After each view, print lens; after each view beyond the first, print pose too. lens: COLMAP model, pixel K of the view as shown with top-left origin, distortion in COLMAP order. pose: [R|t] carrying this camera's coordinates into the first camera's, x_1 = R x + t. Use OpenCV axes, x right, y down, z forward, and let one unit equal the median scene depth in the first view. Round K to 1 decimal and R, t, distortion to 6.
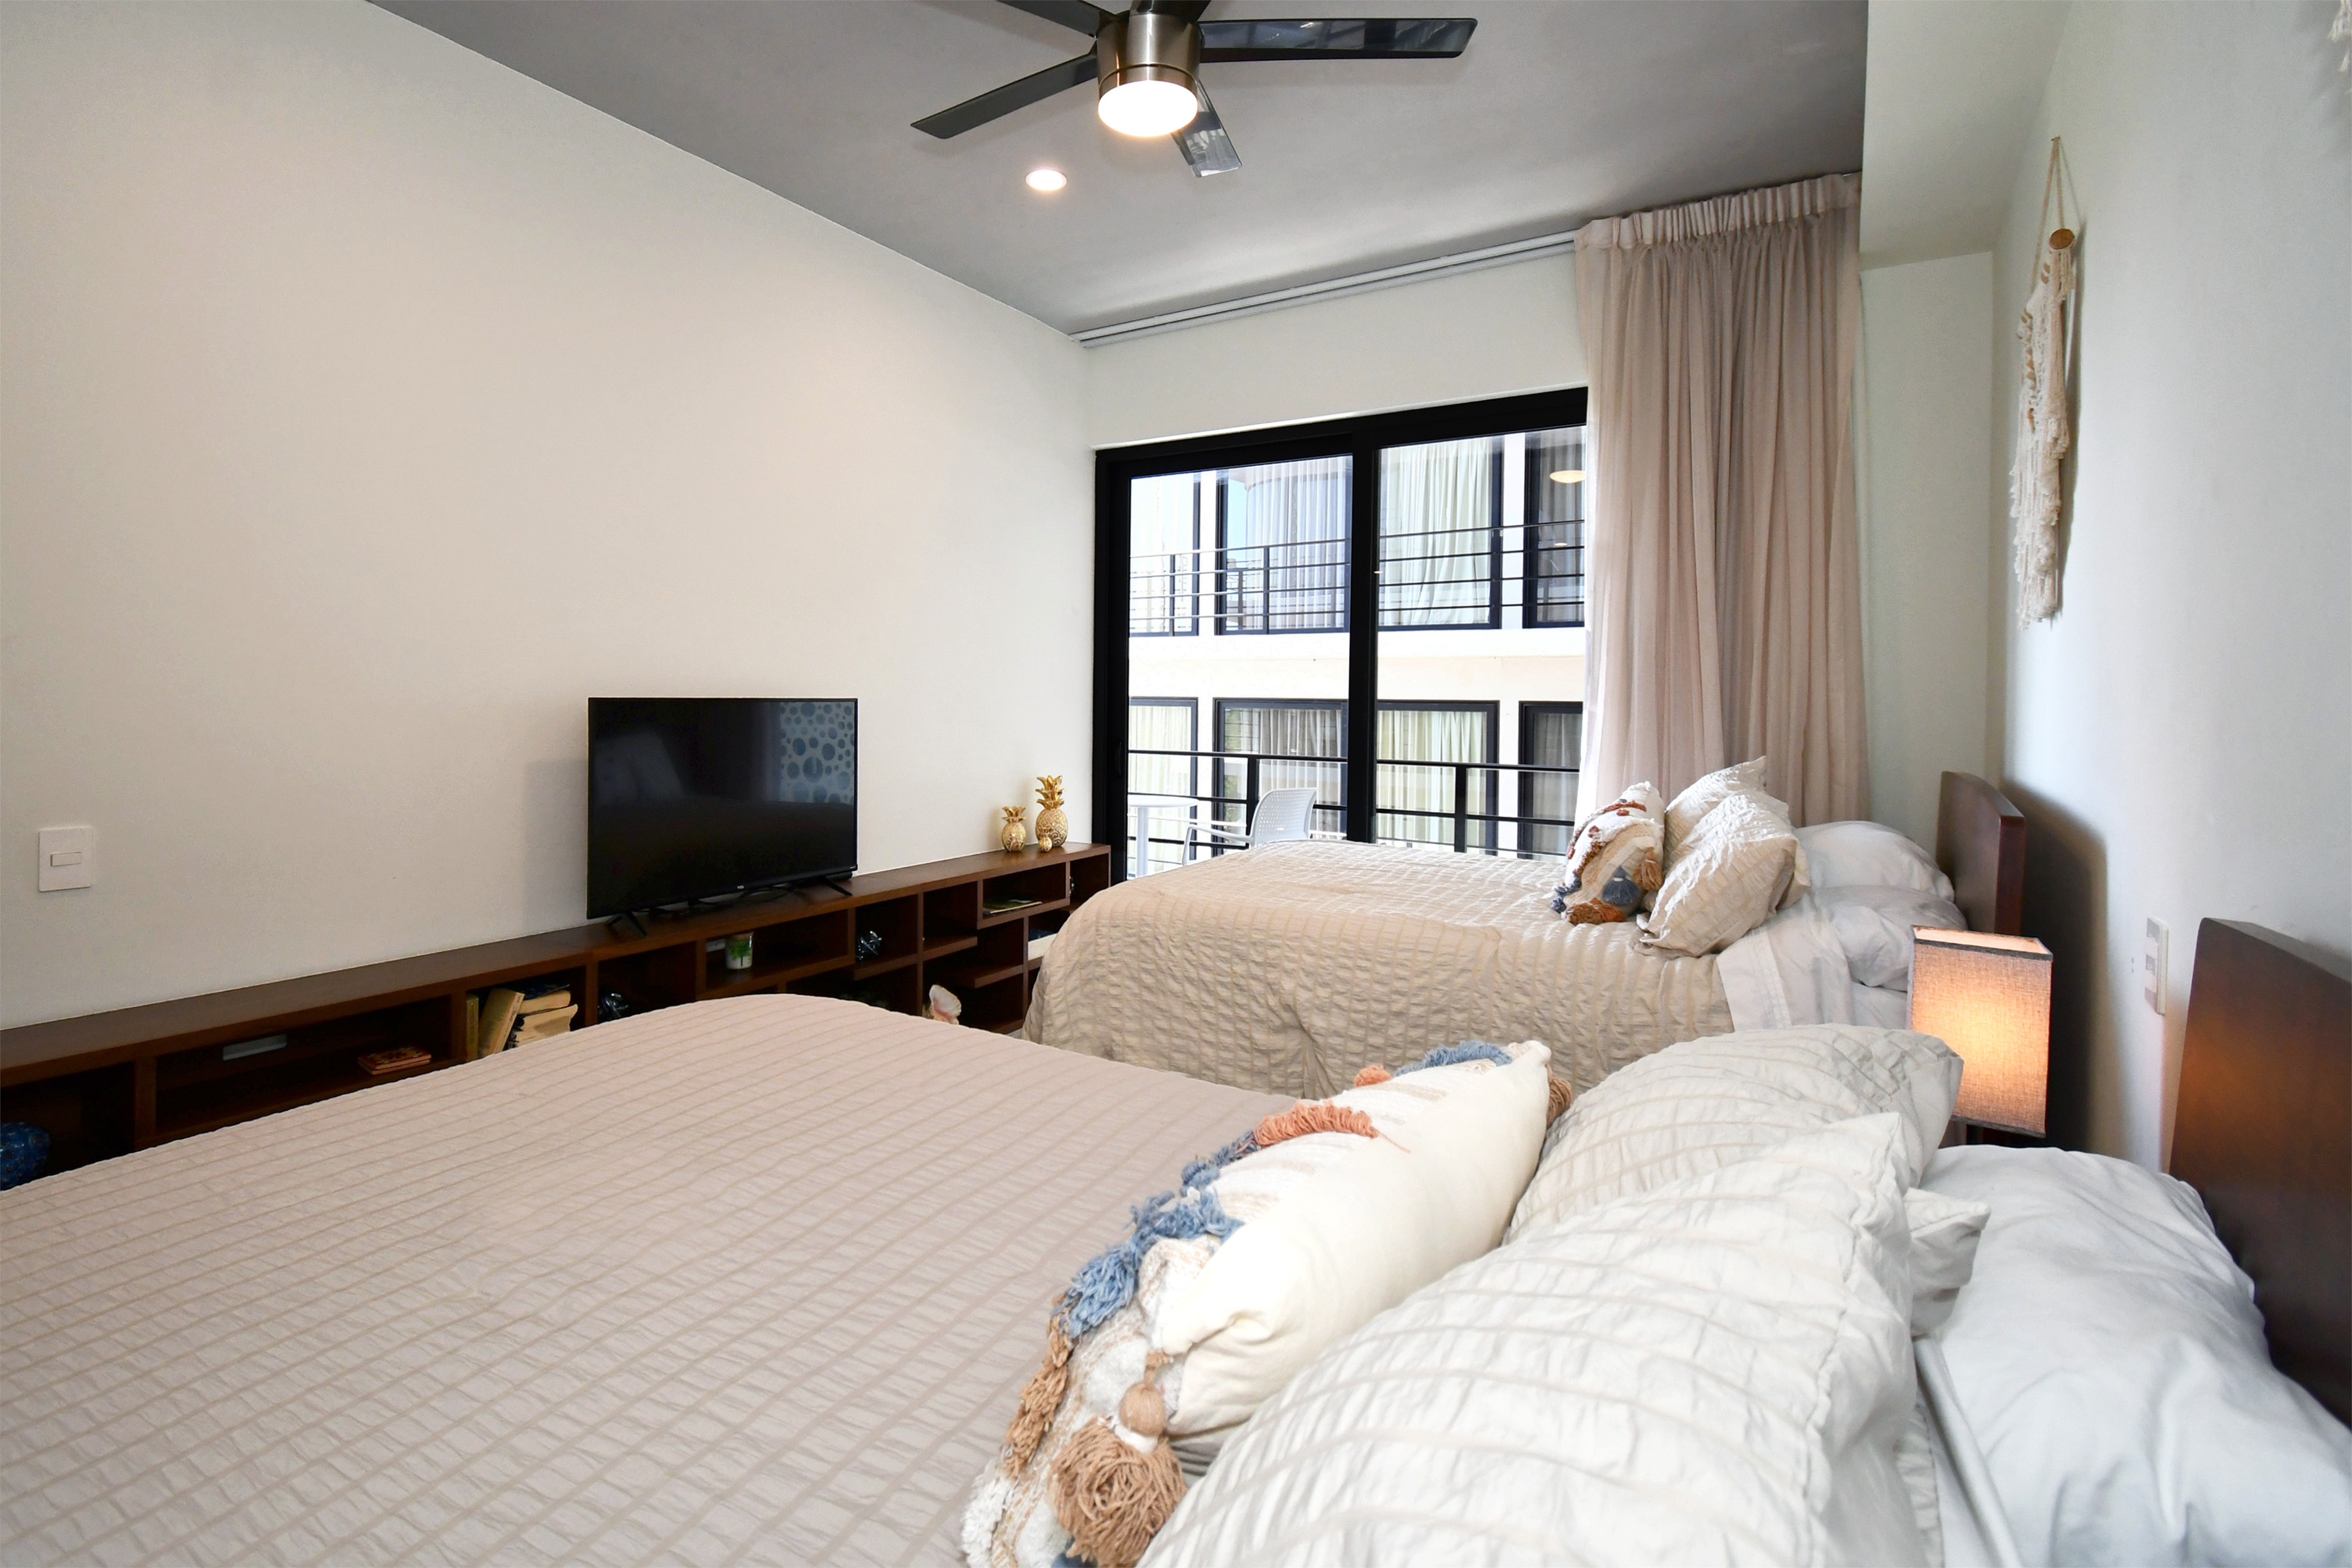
lens RADIAL K [[1088.3, 0, 1172.2], [0, 1088.3, 700.8], [0, 0, 1]] dist [0.002243, 0.000095]
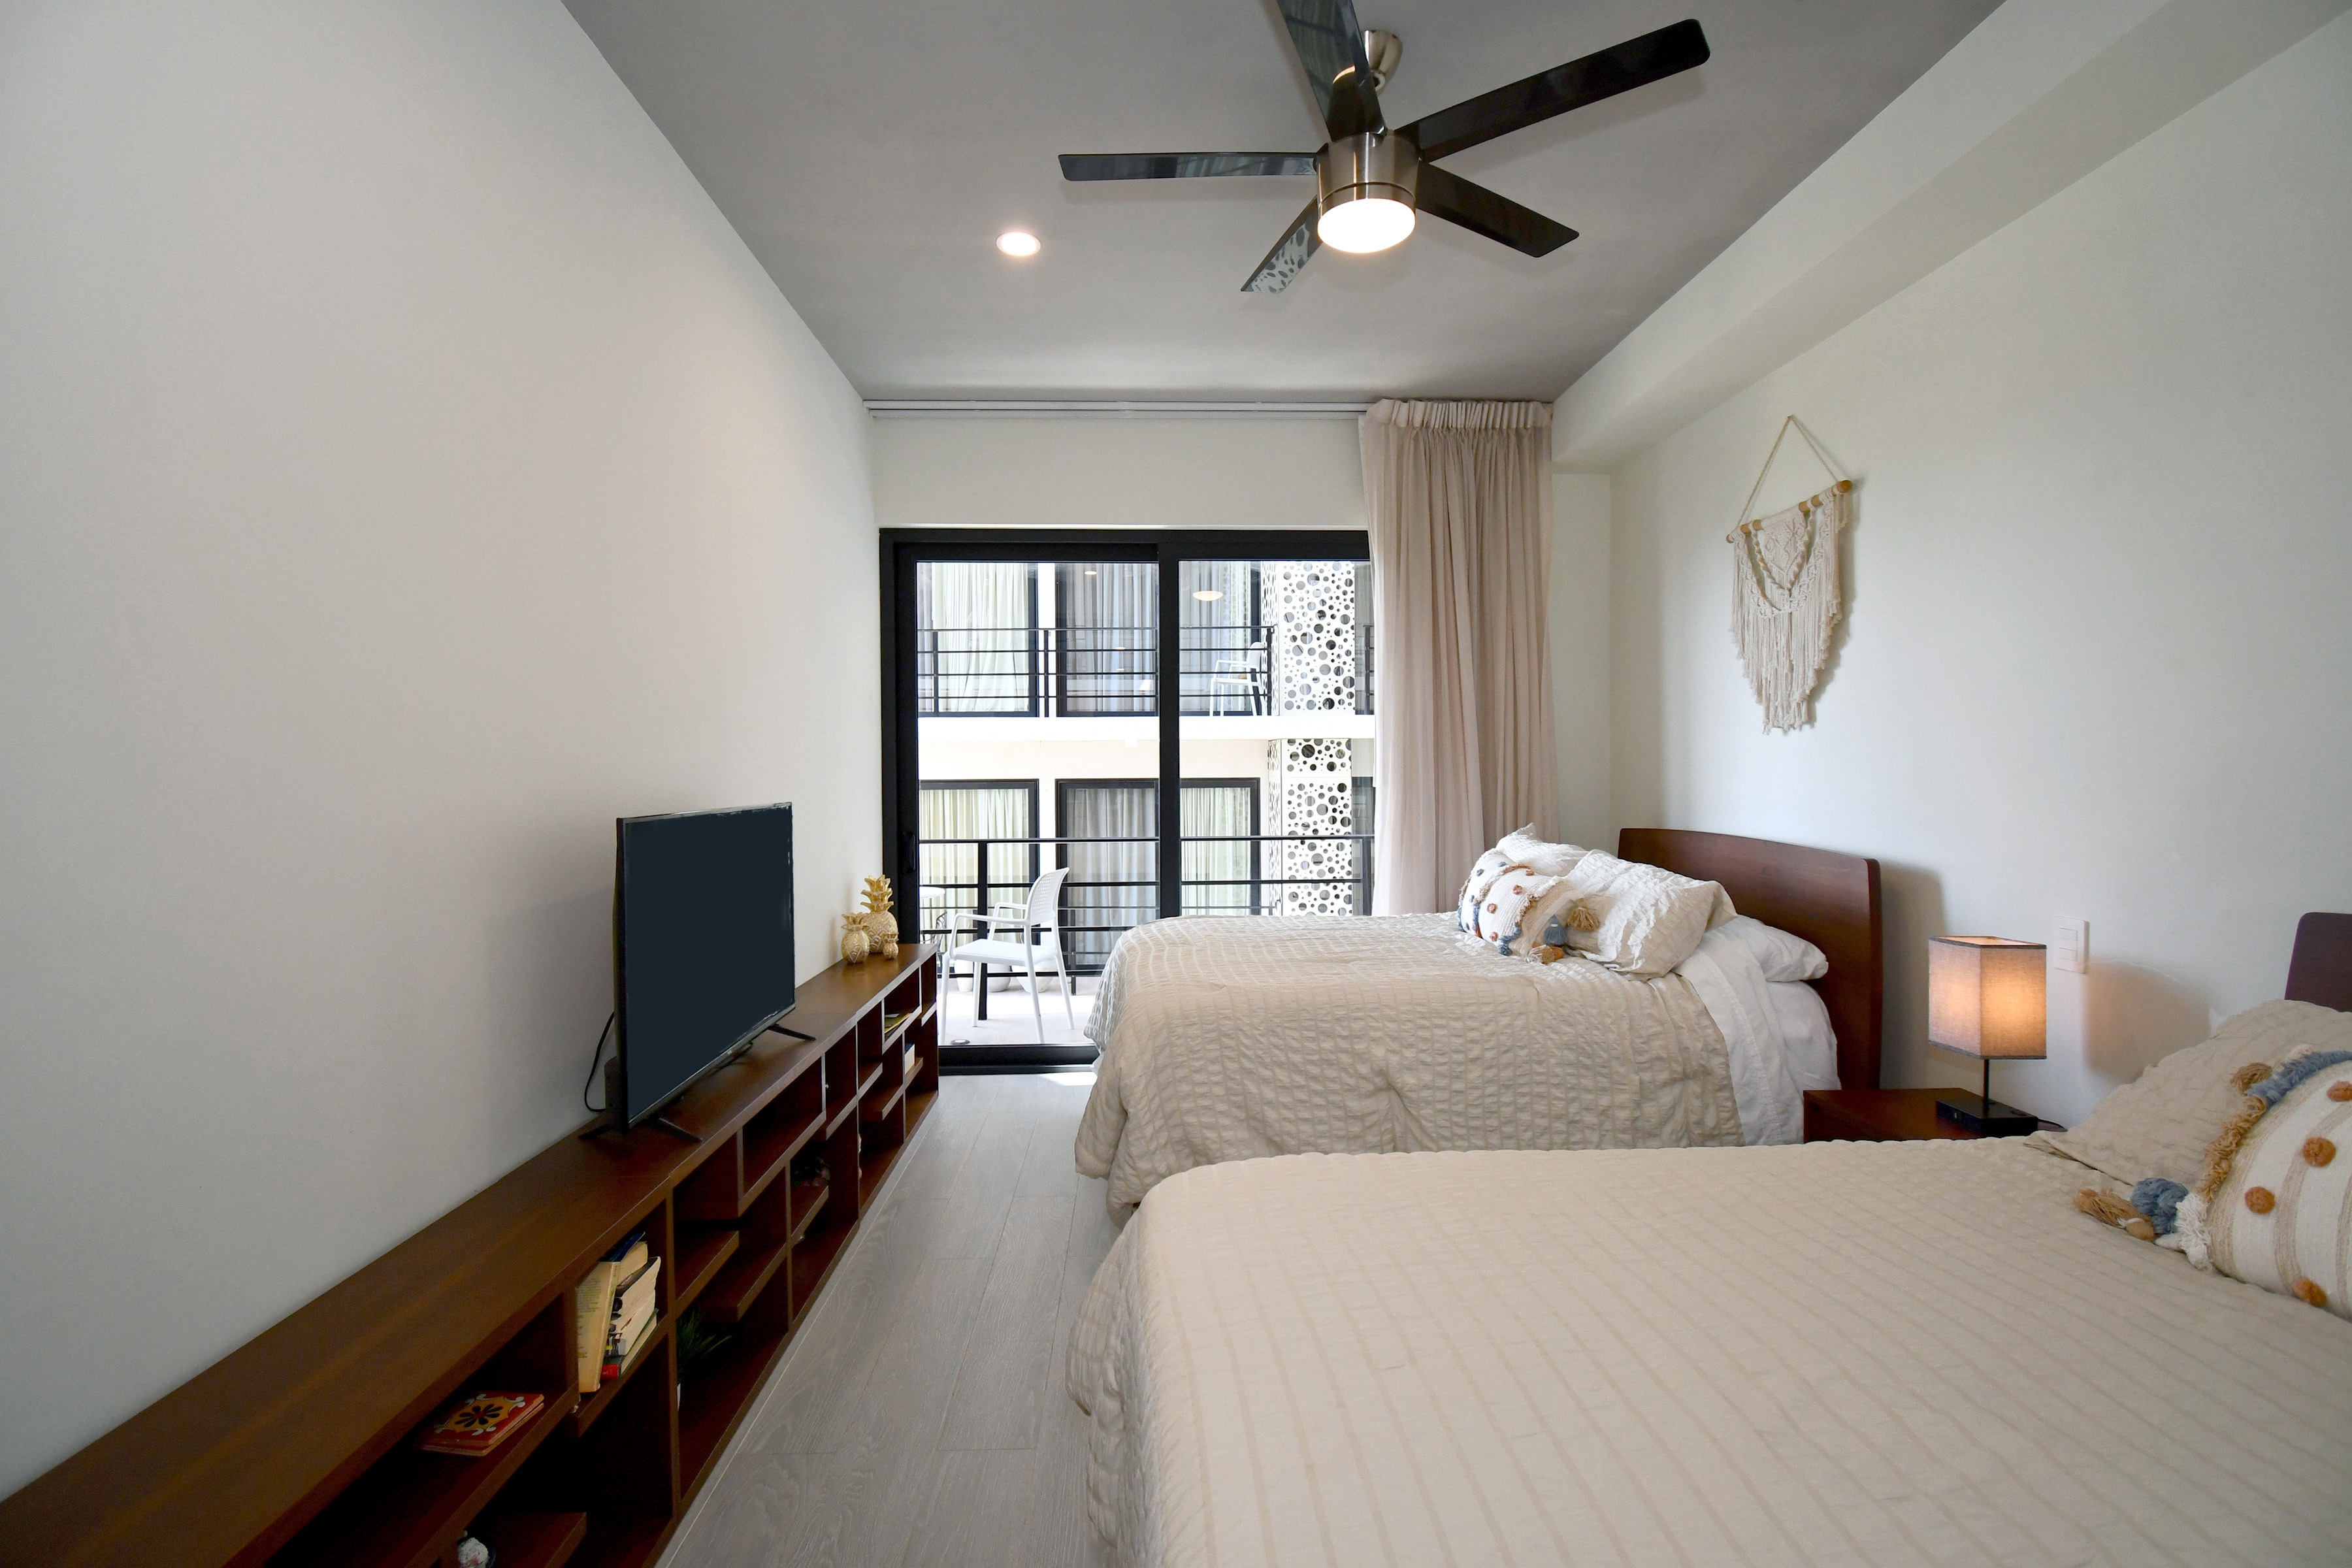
lens RADIAL K [[951.6, 0, 1176.0], [0, 951.6, 784.0], [0, 0, 1]] dist [-0.001133, -0.000036]
pose [[0.832565, -0.021598, 0.553506, -0.567484], [0.016531, 0.999763, 0.014145, -0.026189], [-0.553681, -0.002627, 0.832725, 0.299463]]
